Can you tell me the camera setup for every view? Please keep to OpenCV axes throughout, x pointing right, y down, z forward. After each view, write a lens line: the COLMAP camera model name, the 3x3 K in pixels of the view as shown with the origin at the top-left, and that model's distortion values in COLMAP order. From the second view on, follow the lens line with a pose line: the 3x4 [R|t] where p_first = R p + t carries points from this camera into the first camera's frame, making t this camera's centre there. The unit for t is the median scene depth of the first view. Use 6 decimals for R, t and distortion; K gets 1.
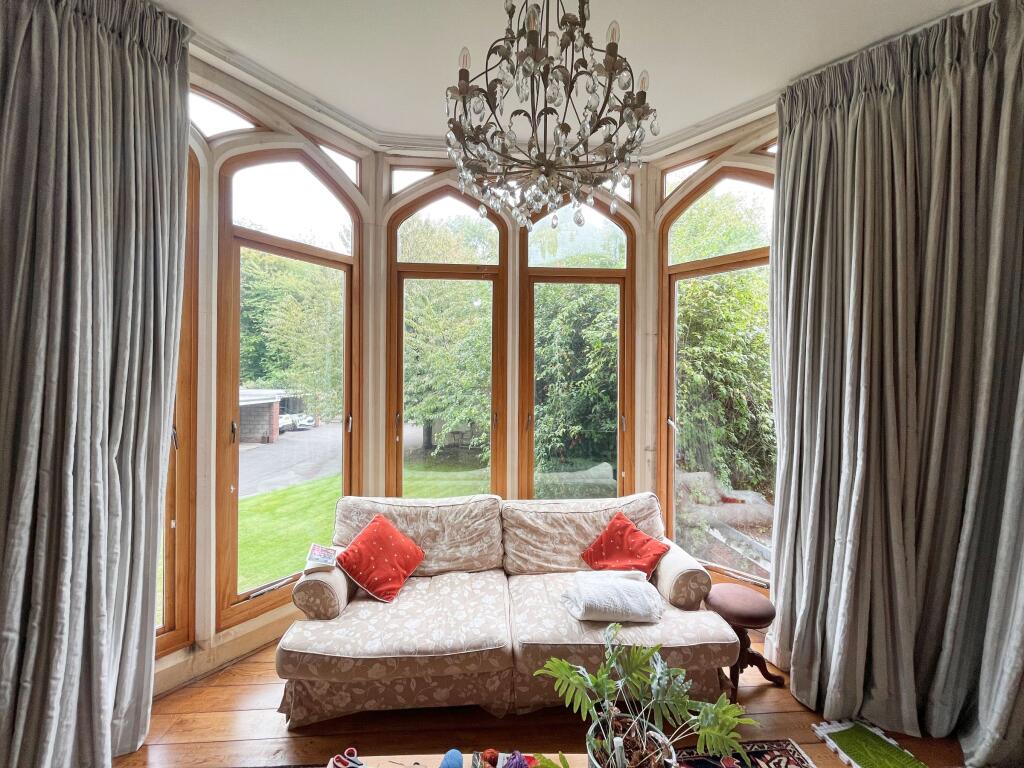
lens RADIAL K [[412.5, 0, 511.5], [0, 412.5, 386.3], [0, 0, 1]] dist [-0.004598, 0.000552]
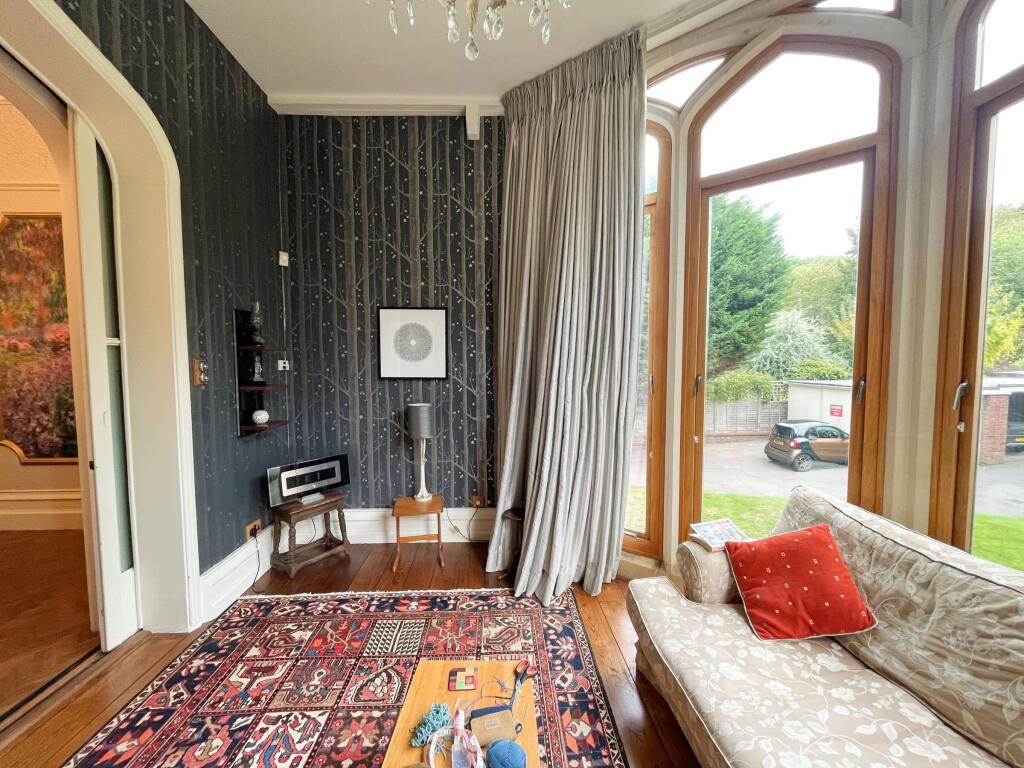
lens RADIAL K [[412.5, 0, 510.7], [0, 412.5, 387.5], [0, 0, 1]] dist [-0.004598, 0.000552]
pose [[-0.035421, 0.051548, -0.998042, 0.345151], [-0.003449, 0.998657, 0.051702, 0.061964], [0.999367, 0.005273, -0.035195, 0.537022]]
